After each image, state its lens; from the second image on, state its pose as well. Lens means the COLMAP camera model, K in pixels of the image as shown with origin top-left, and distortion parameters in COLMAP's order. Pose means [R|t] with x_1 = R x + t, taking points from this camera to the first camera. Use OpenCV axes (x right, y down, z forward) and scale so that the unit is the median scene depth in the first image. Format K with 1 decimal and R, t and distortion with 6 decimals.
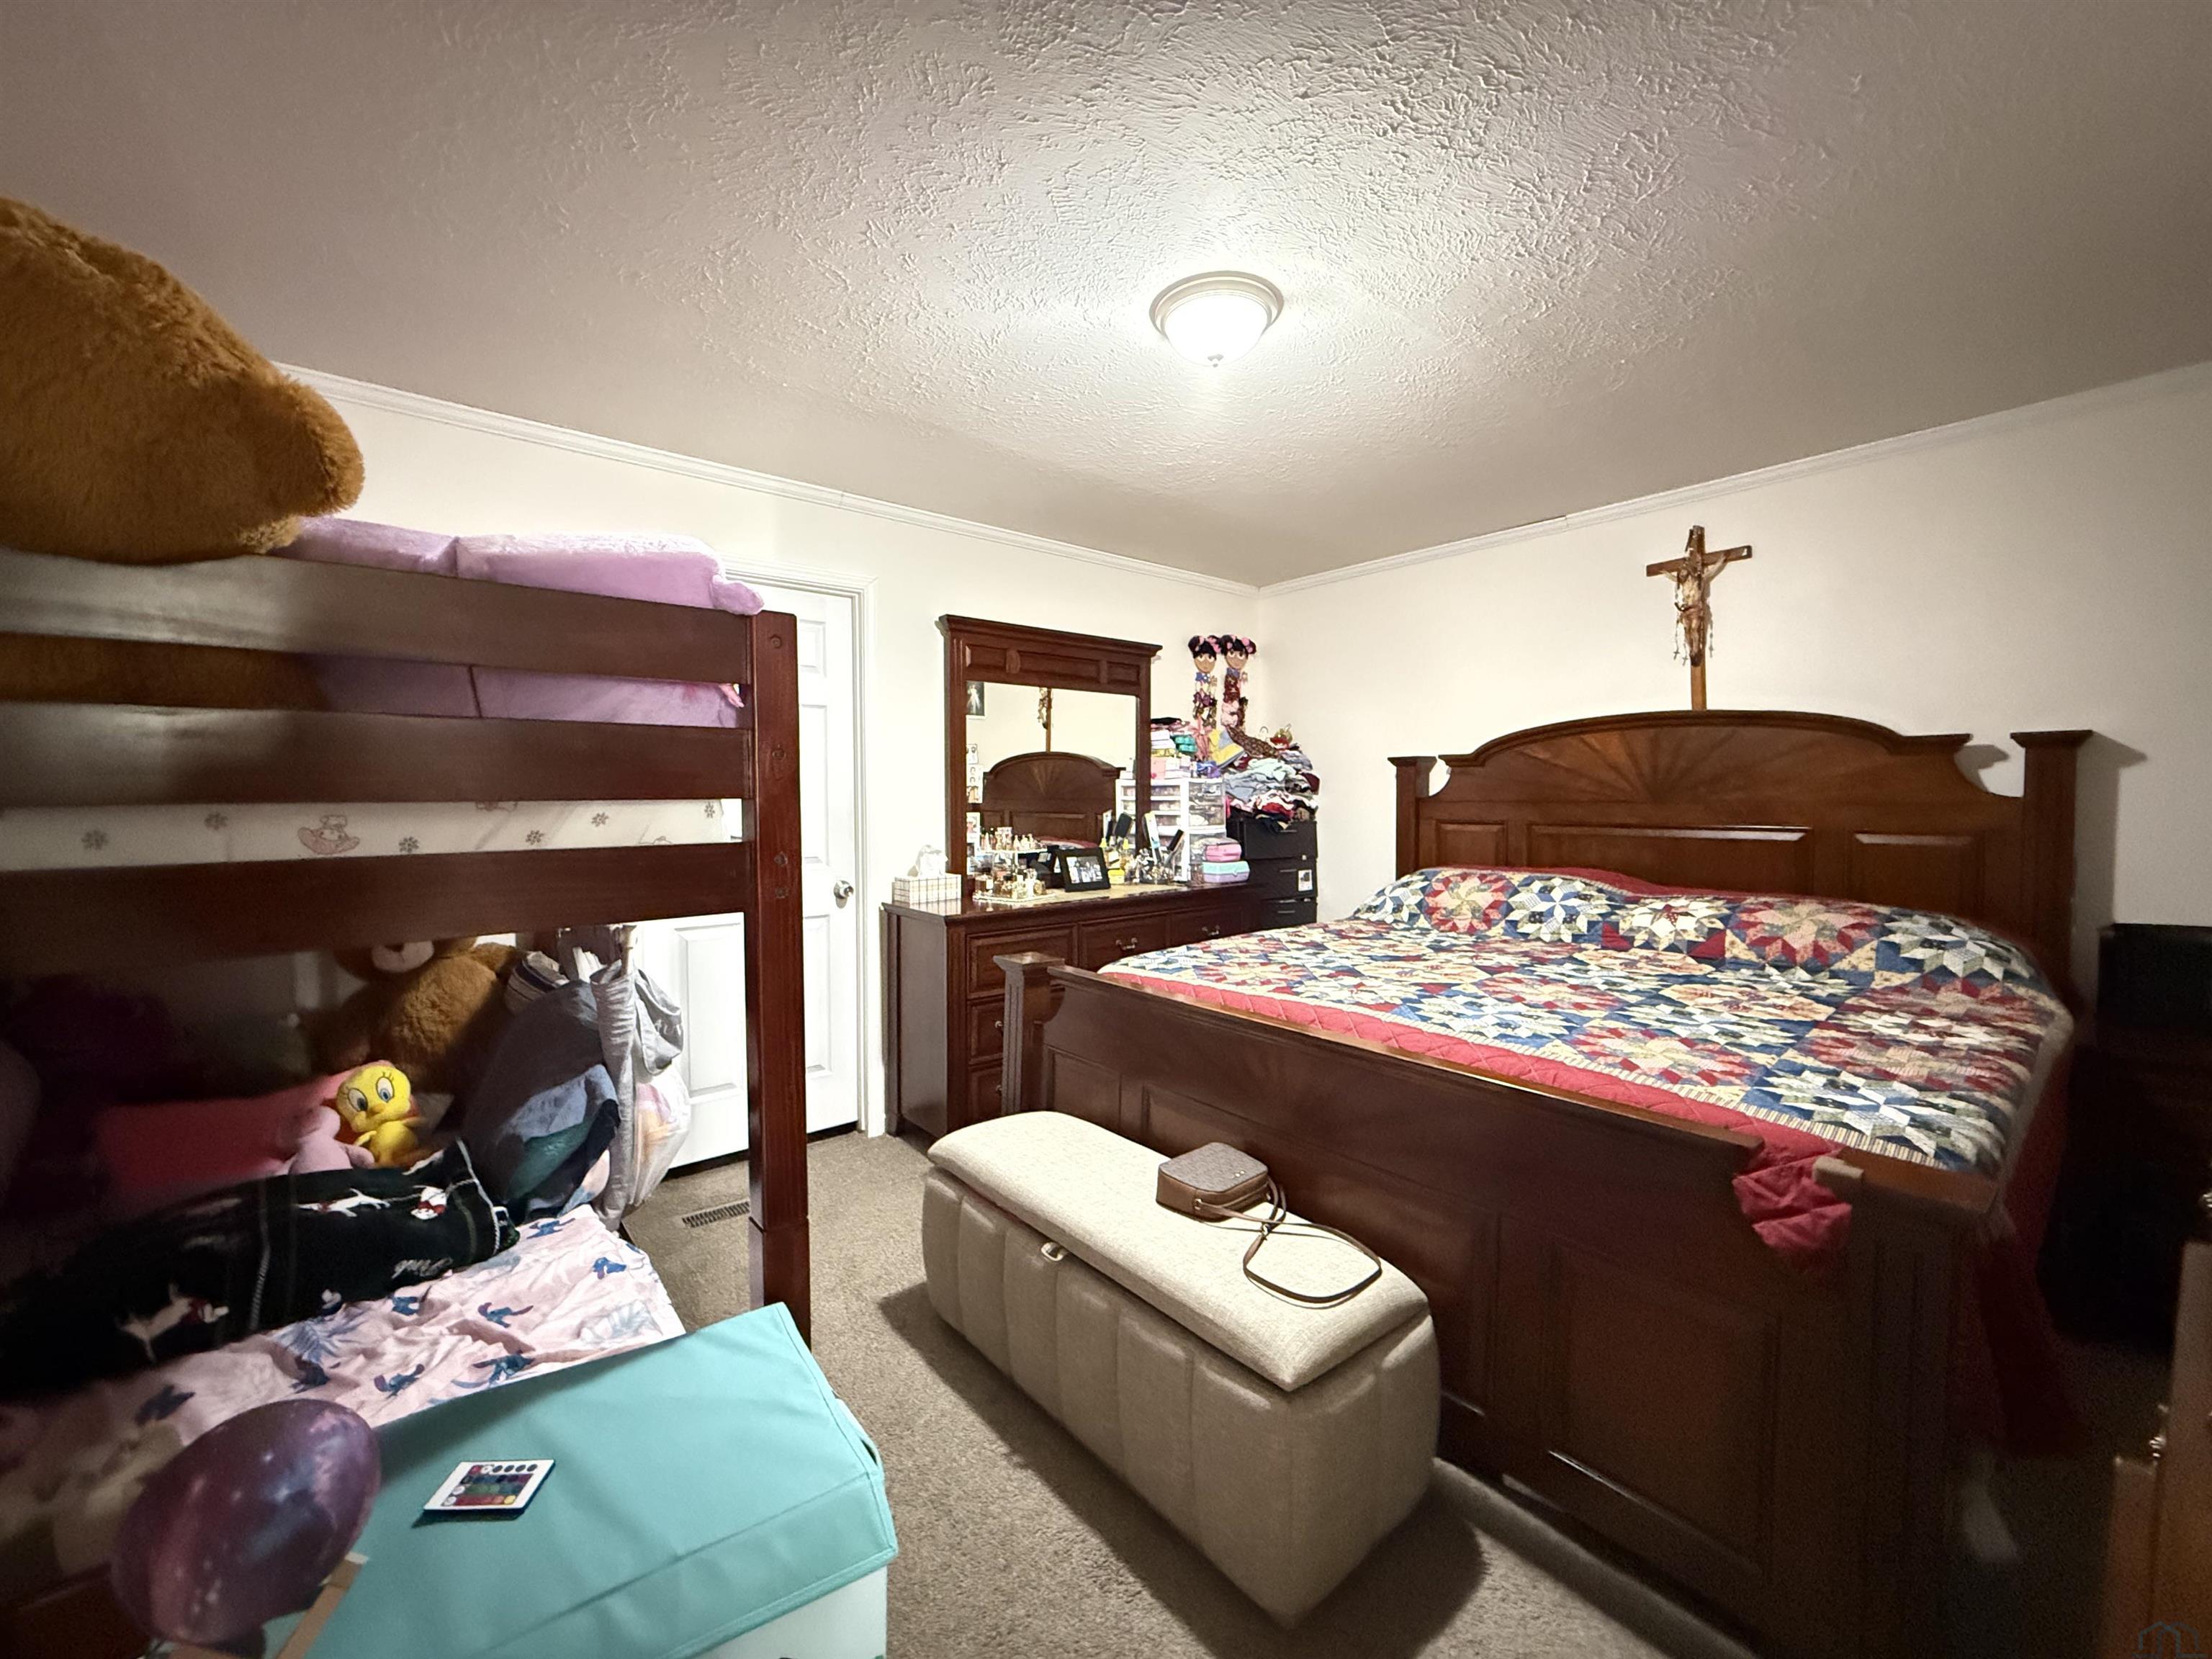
lens RADIAL K [[879.8, 0, 1108.9], [0, 879.8, 829.3], [0, 0, 1]] dist [0.000876, -0.000067]
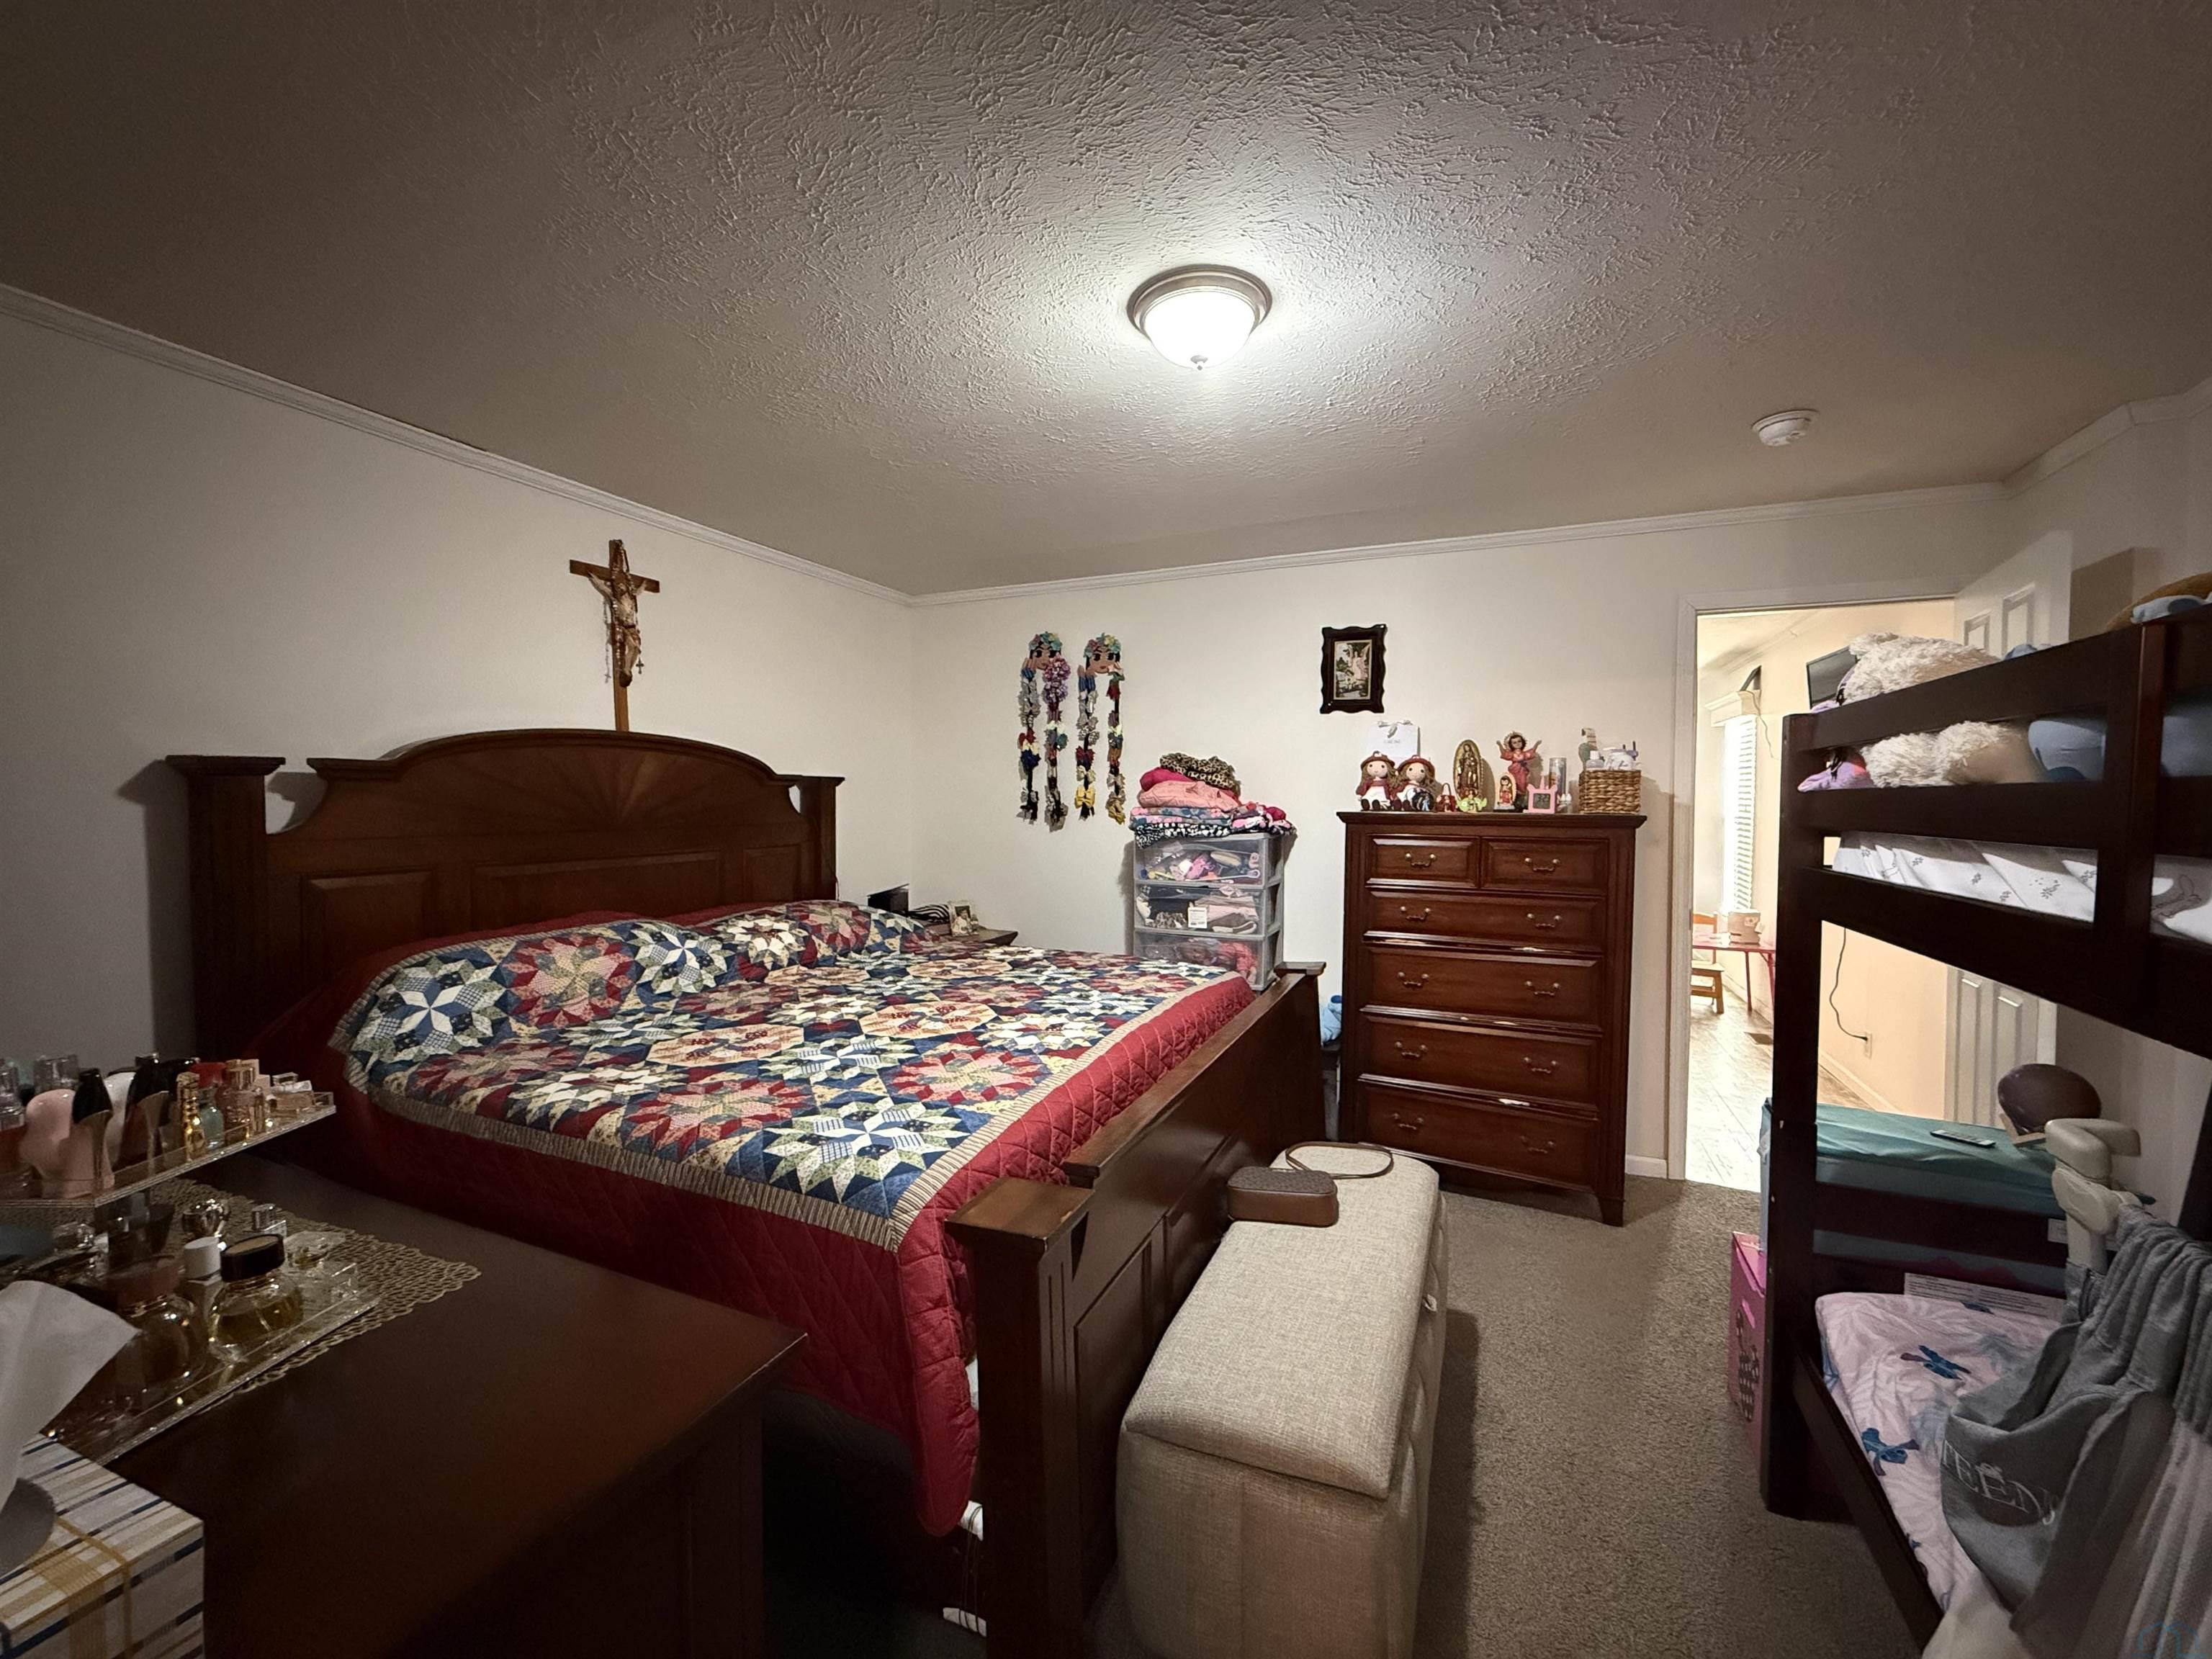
lens RADIAL K [[879.8, 0, 1112.9], [0, 879.8, 825.9], [0, 0, 1]] dist [0.000876, -0.000067]
pose [[-0.439619, -0.025704, 0.897817, -0.434231], [0.038254, 0.998148, 0.047307, -0.058904], [-0.897370, 0.055142, -0.437821, 0.951127]]
